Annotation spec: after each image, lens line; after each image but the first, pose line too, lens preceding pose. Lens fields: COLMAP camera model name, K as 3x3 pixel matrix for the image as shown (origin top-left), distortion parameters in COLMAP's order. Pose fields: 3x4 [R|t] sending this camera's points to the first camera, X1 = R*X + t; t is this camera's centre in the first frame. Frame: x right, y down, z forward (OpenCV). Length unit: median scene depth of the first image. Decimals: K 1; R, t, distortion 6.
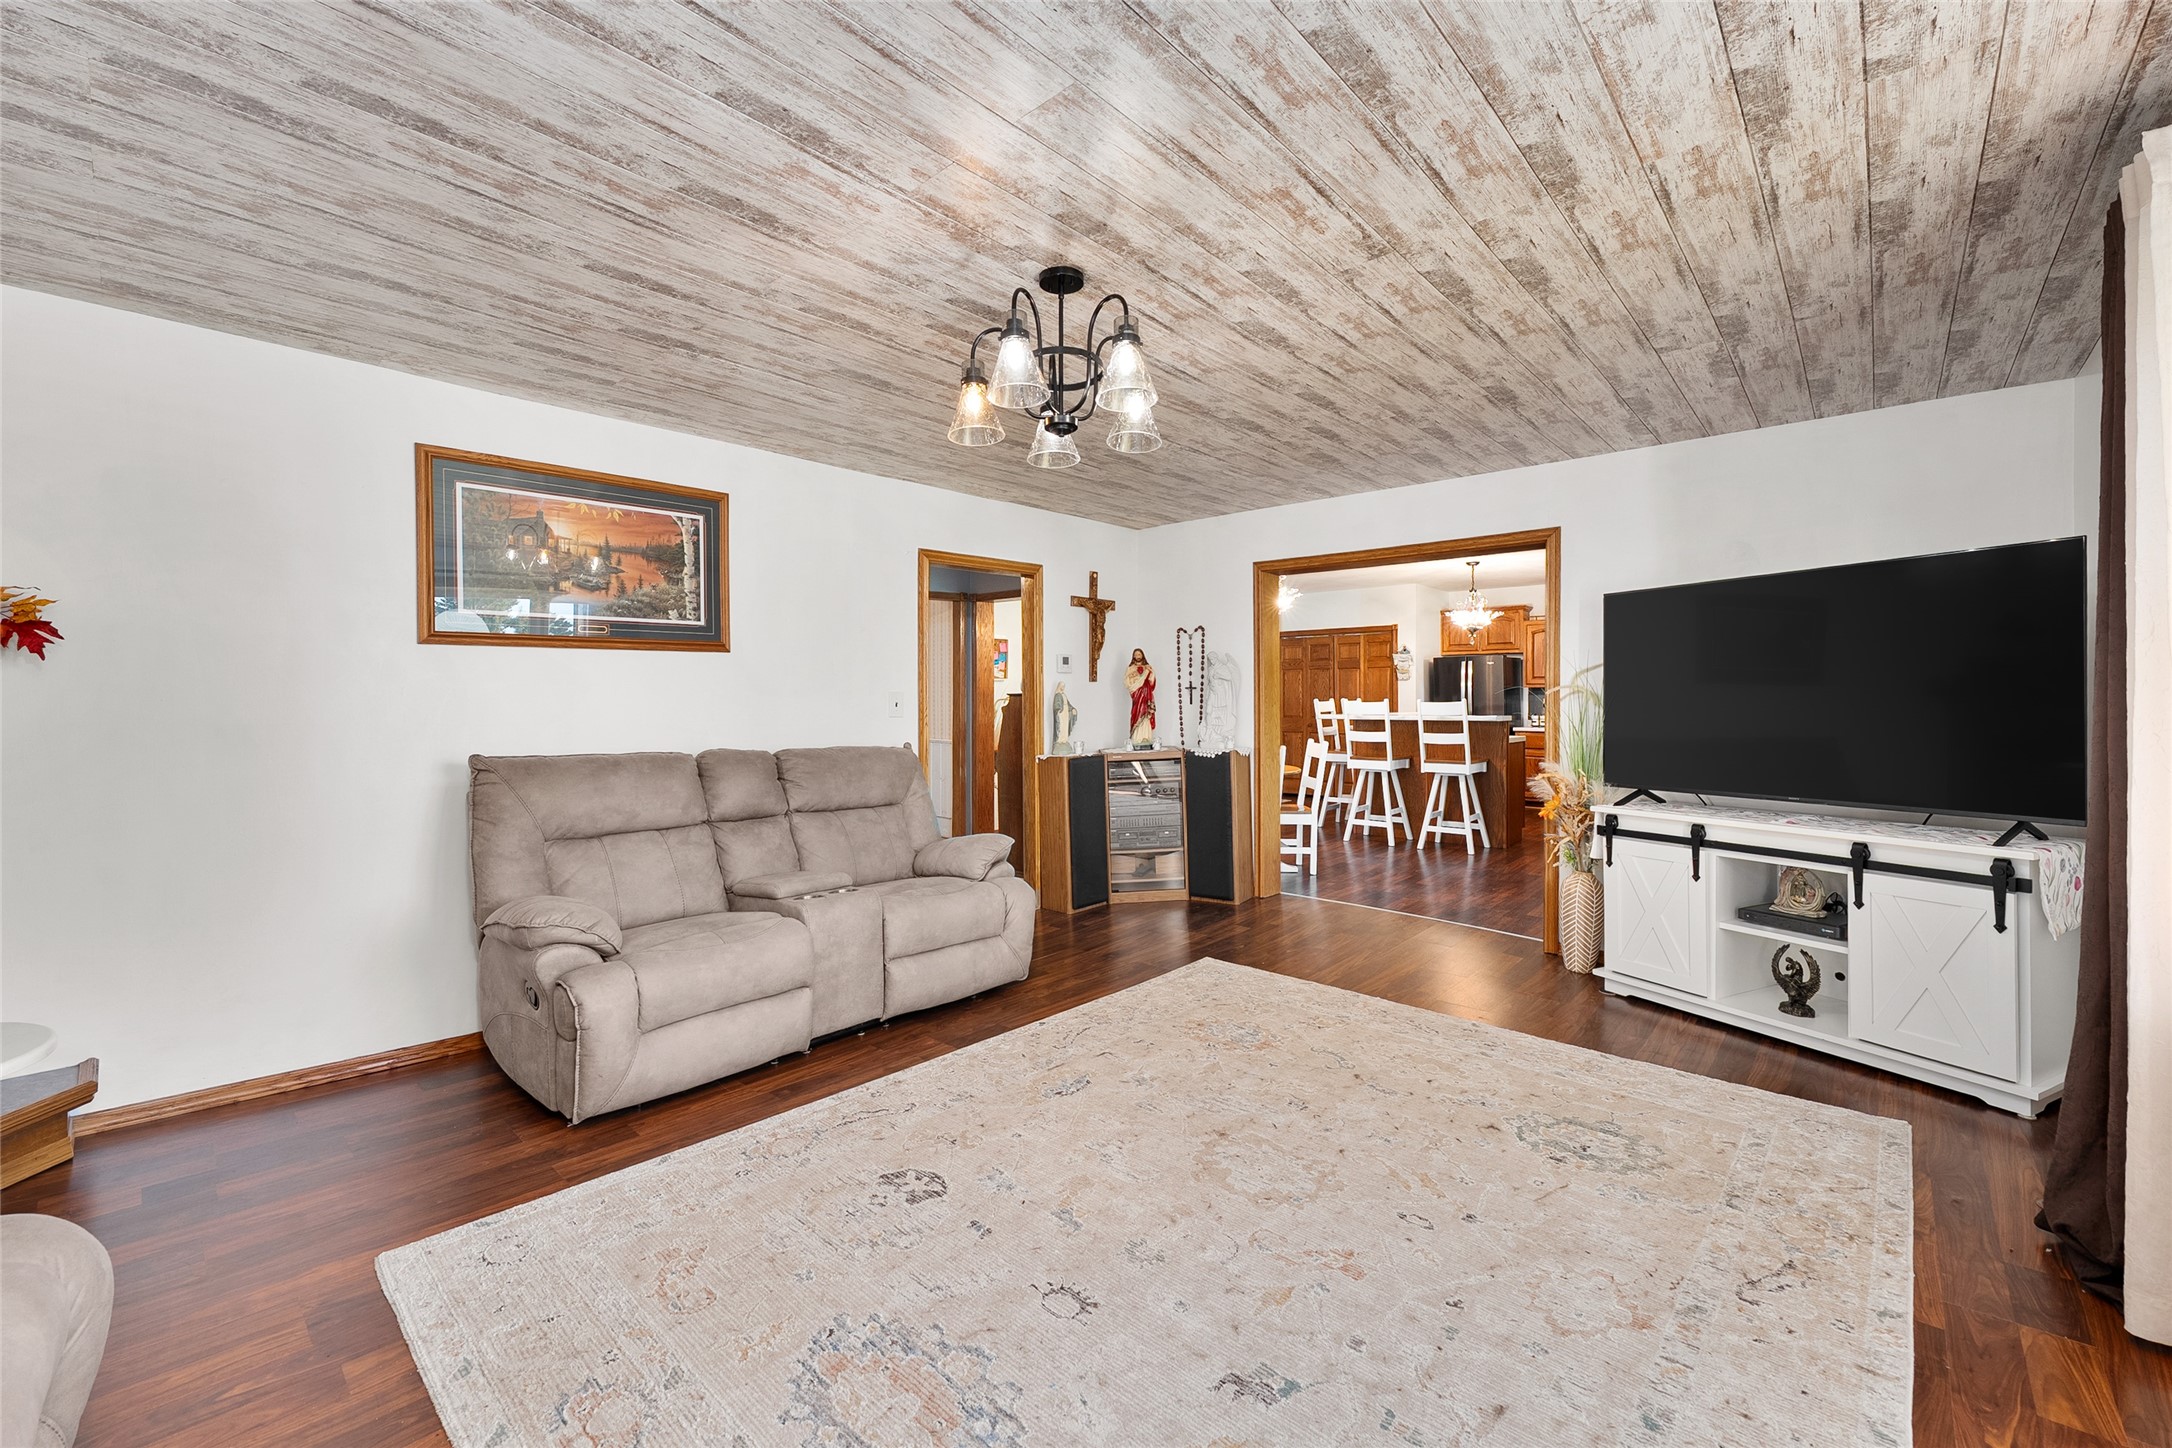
lens RADIAL K [[875.4, 0, 1076.8], [0, 875.4, 706.4], [0, 0, 1]] dist [0.000958, -0.000457]
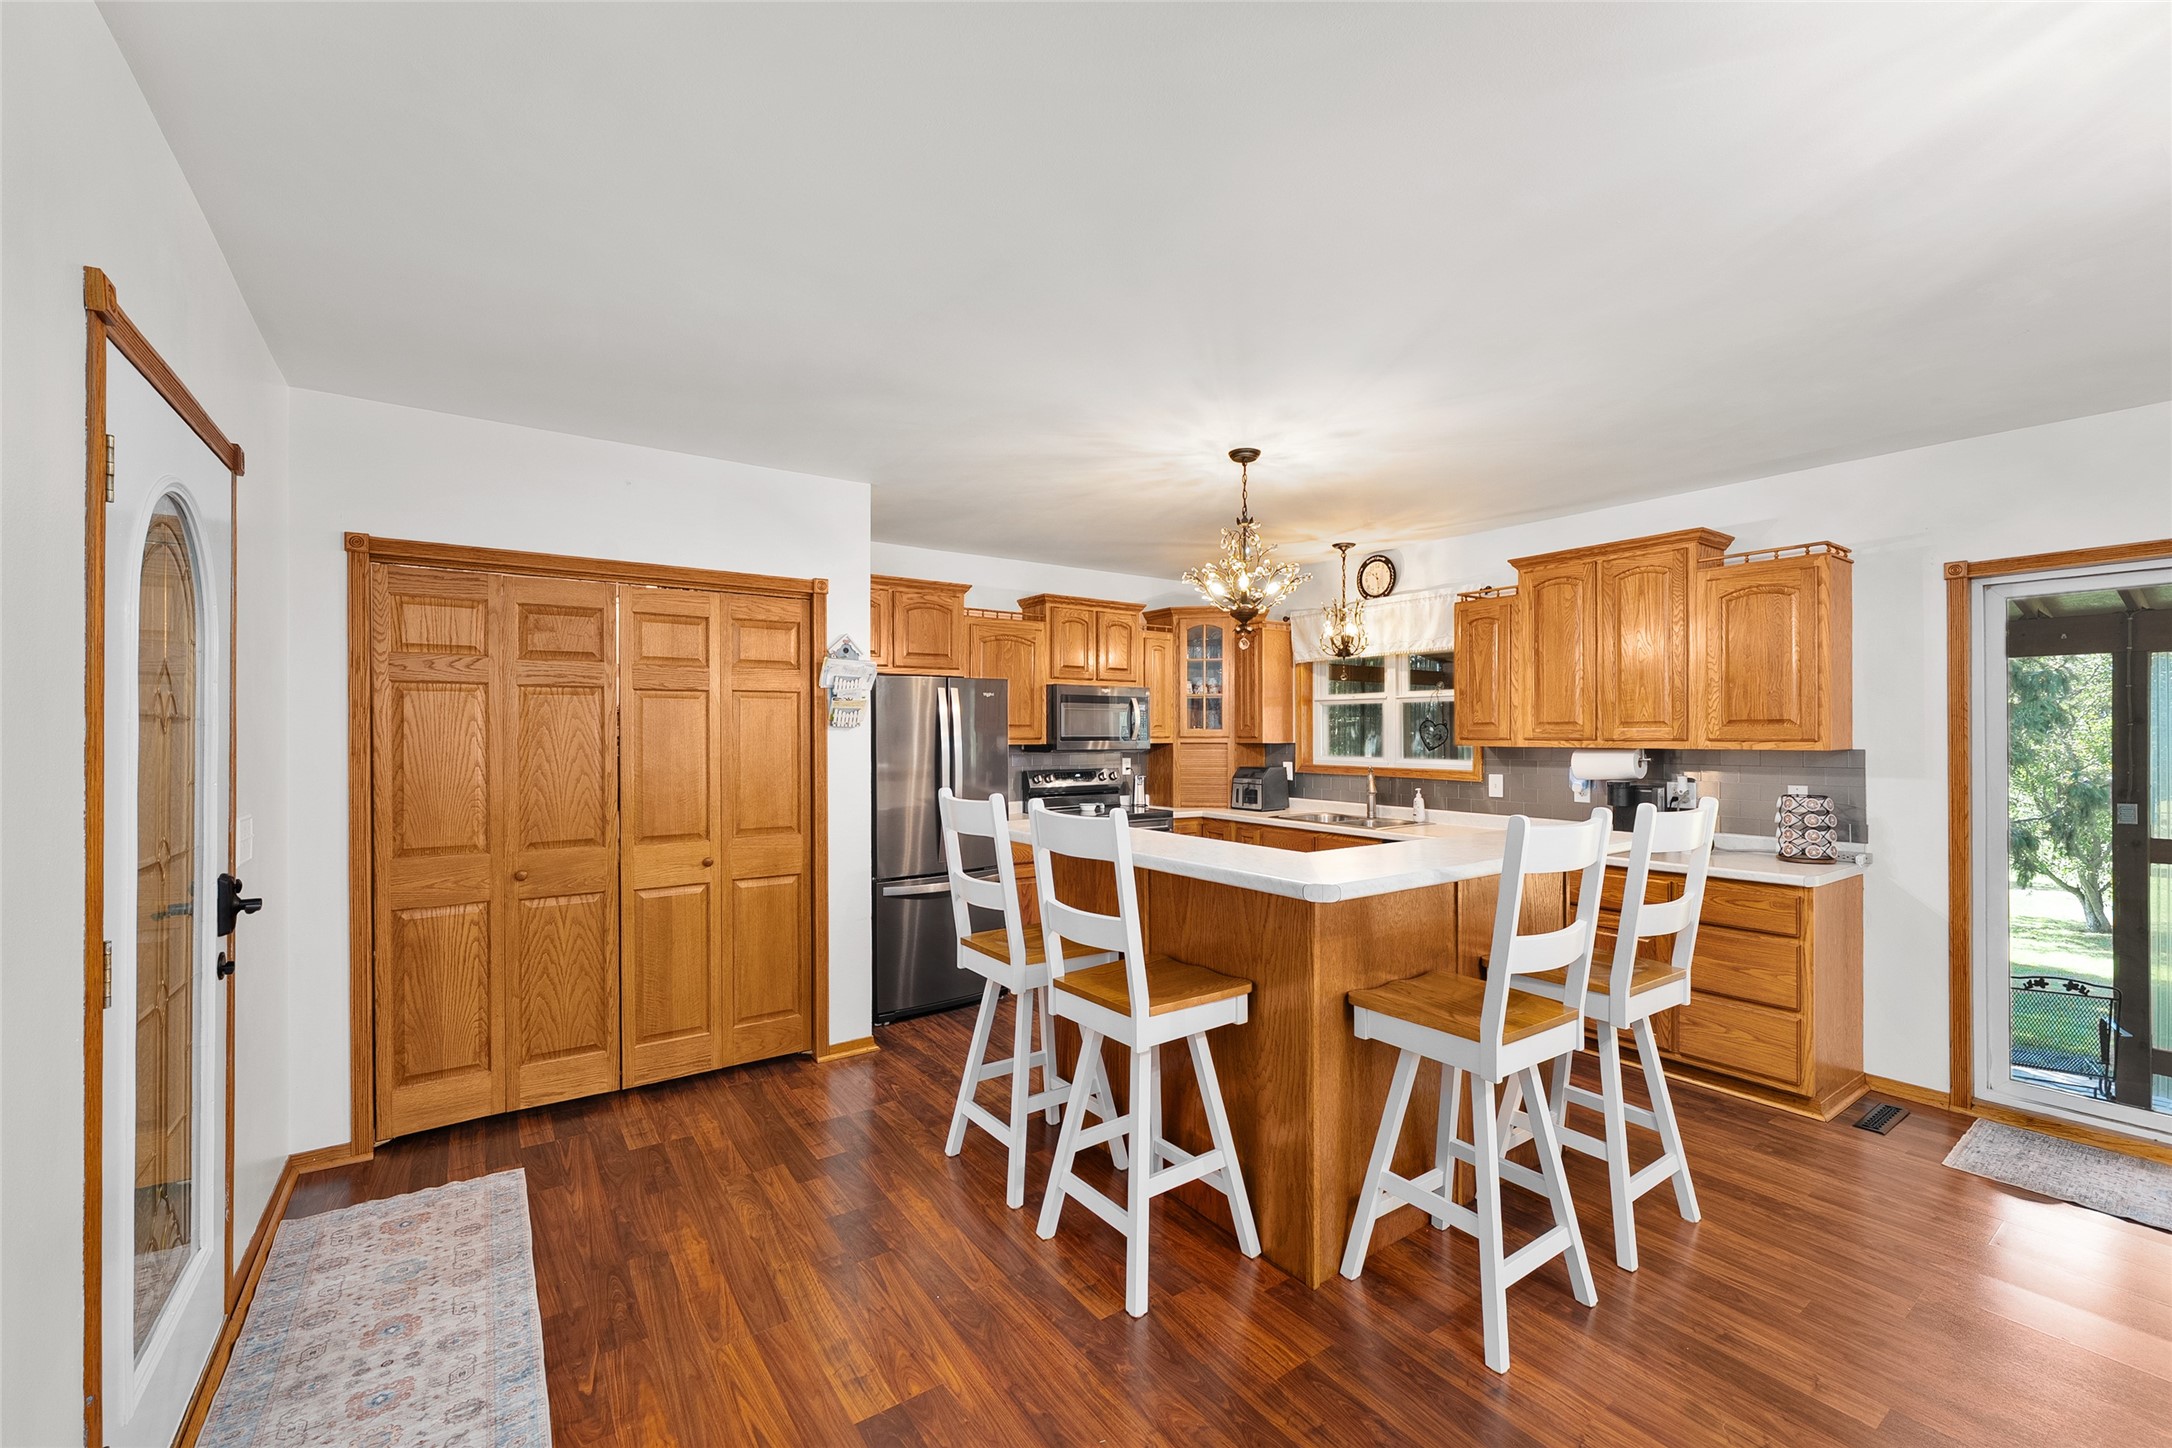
lens RADIAL K [[875.4, 0, 1094.6], [0, 875.4, 738.2], [0, 0, 1]] dist [0.000958, -0.000457]
pose [[0.223663, -0.004049, 0.974658, 0.074329], [0.009720, 0.999951, 0.001924, -0.086947], [-0.974618, 0.009043, 0.223691, 2.764712]]
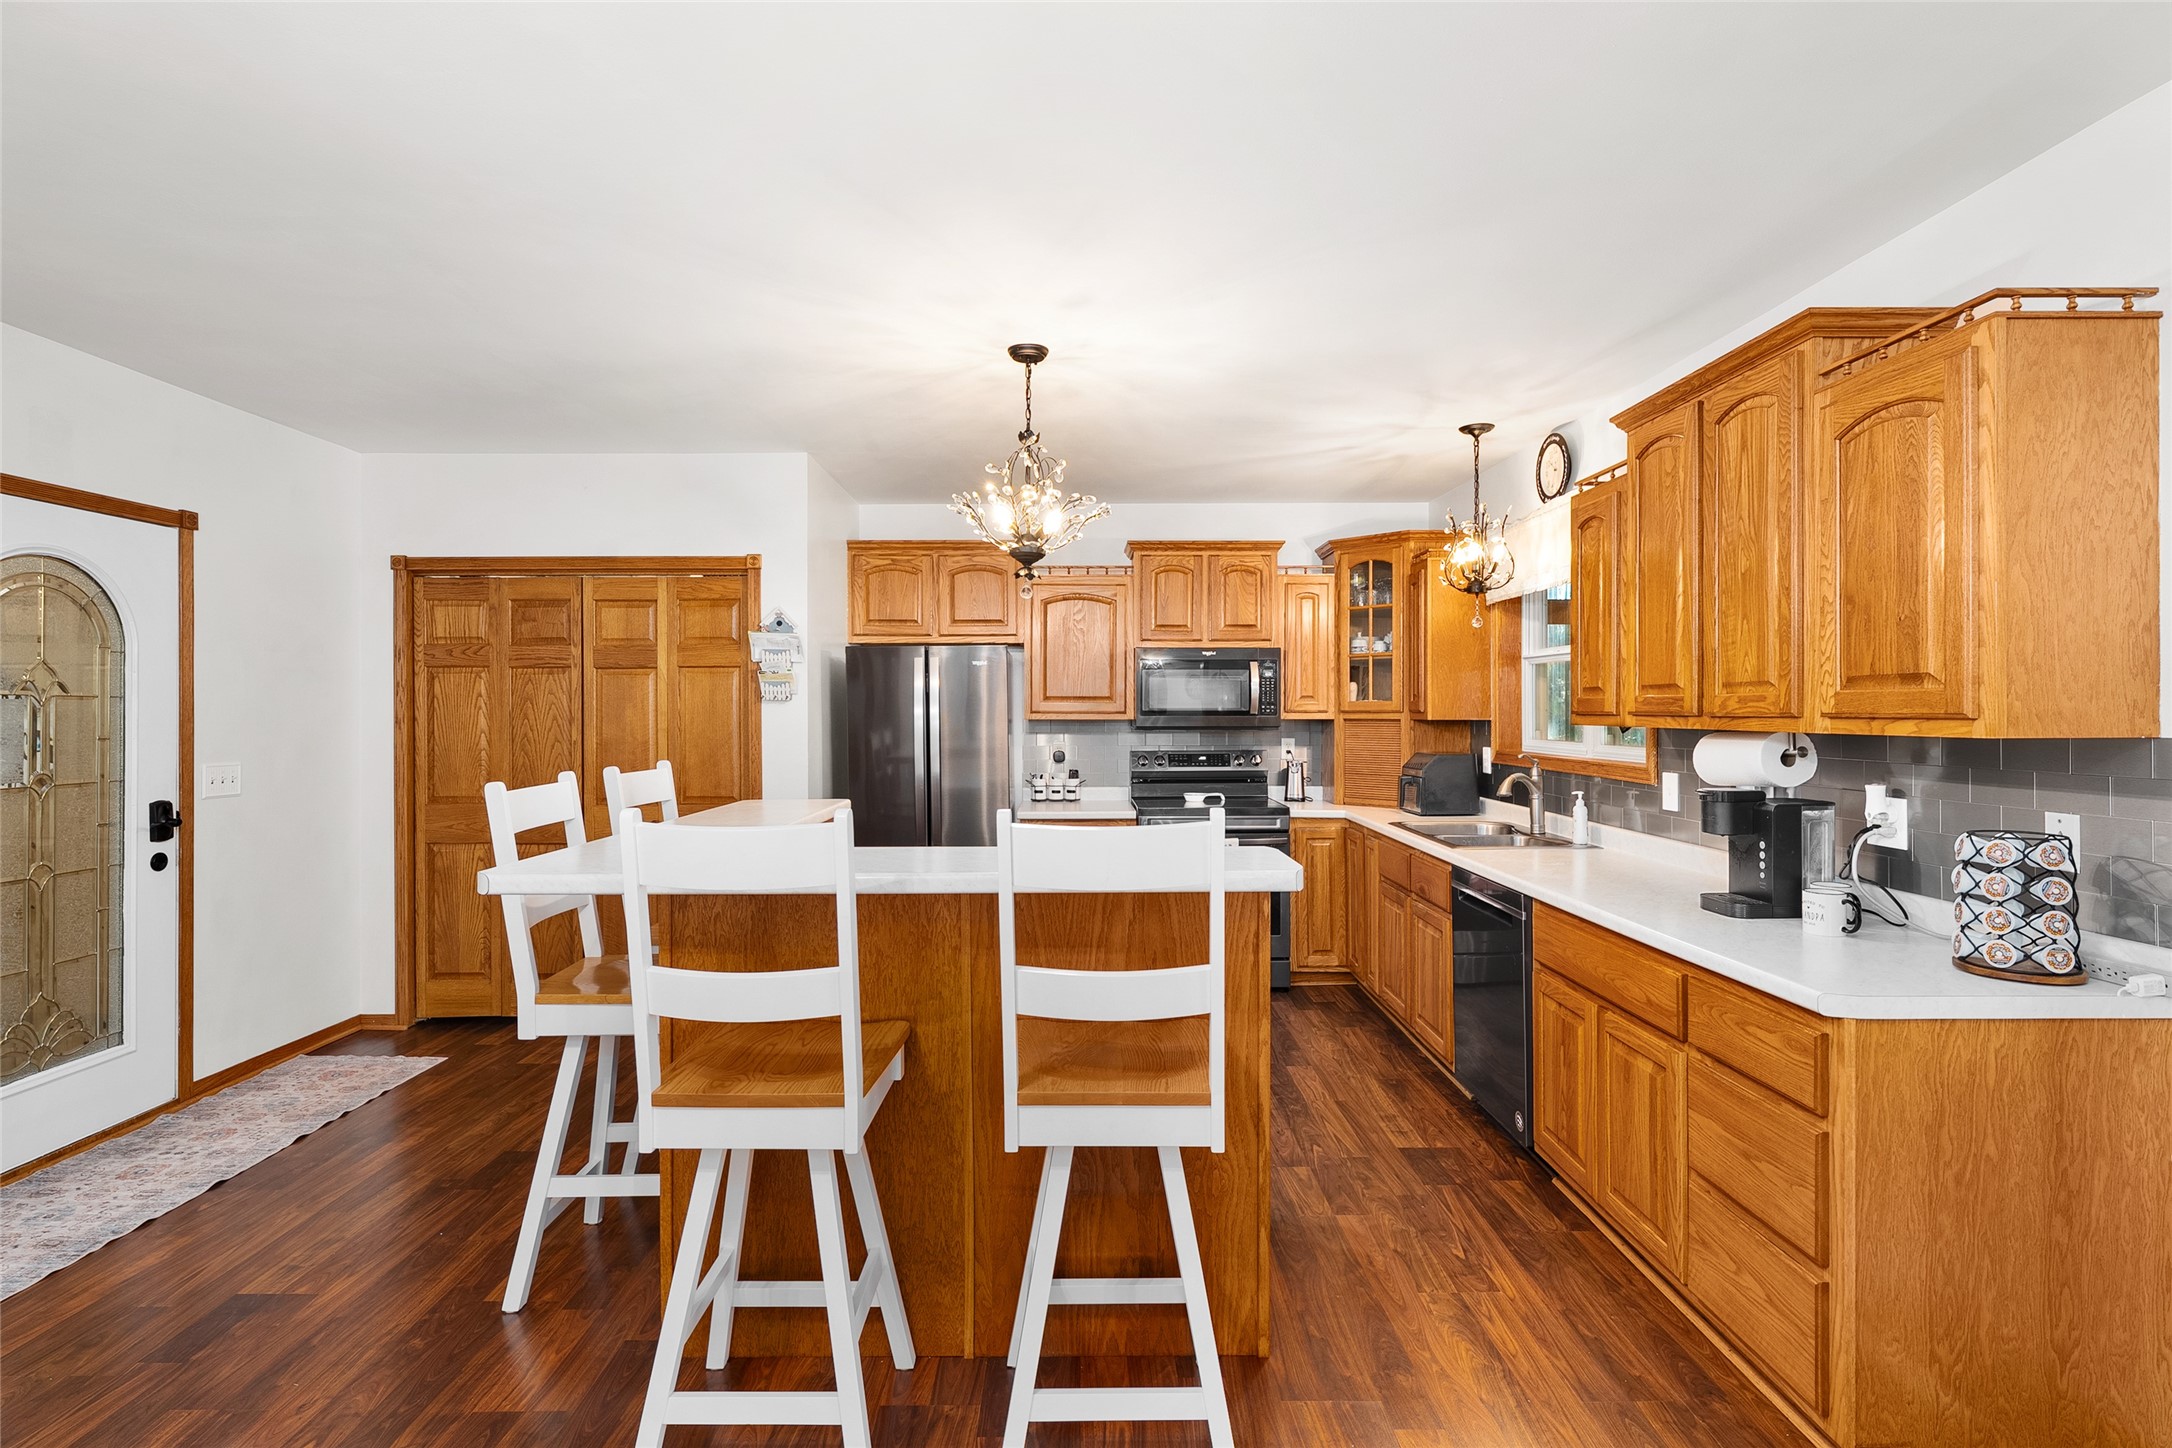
lens RADIAL K [[1017.3, 0, 1094.2], [0, 1017.3, 717.2], [0, 0, 1]] dist [-0.004836, 0.000582]
pose [[0.738469, -0.004625, 0.674272, 0.599137], [0.006644, 0.999978, -0.000417, -0.075411], [-0.674255, 0.004788, 0.738483, 1.972525]]
